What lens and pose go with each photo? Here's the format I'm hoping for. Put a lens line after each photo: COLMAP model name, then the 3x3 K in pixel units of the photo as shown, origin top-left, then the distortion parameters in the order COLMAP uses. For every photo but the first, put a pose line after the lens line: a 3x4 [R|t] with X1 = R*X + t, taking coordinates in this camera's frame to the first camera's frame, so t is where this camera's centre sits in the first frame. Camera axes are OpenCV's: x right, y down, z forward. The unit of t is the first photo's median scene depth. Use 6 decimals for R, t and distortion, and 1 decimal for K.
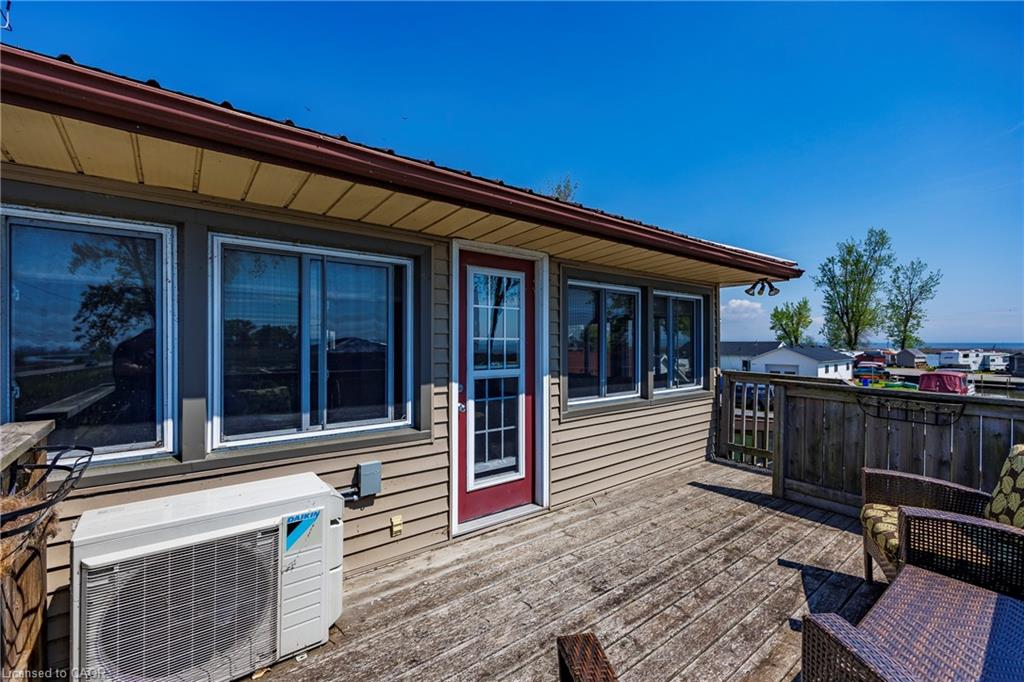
lens RADIAL K [[415.3, 0, 511.9], [0, 415.3, 344.0], [0, 0, 1]] dist [0.000104, 0.000489]
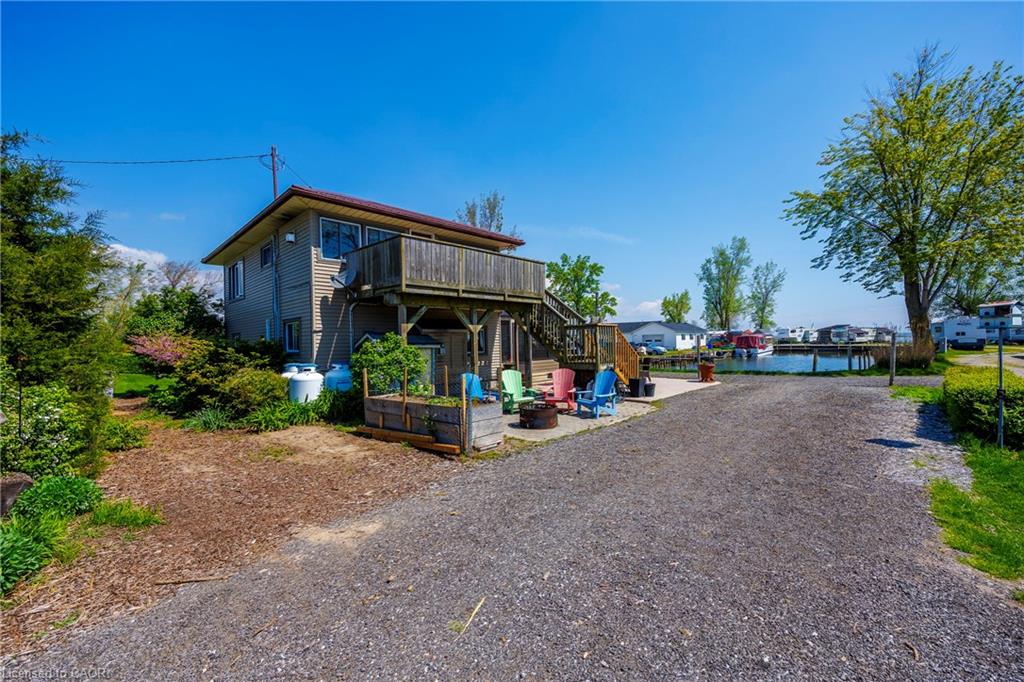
lens RADIAL K [[415.3, 0, 514.5], [0, 415.3, 346.9], [0, 0, 1]] dist [0.000104, 0.000489]
pose [[0.992214, -0.017954, 0.123243, 0.021429], [0.018591, 0.999819, -0.004021, 0.056584], [-0.123148, 0.006281, 0.992368, -0.190596]]
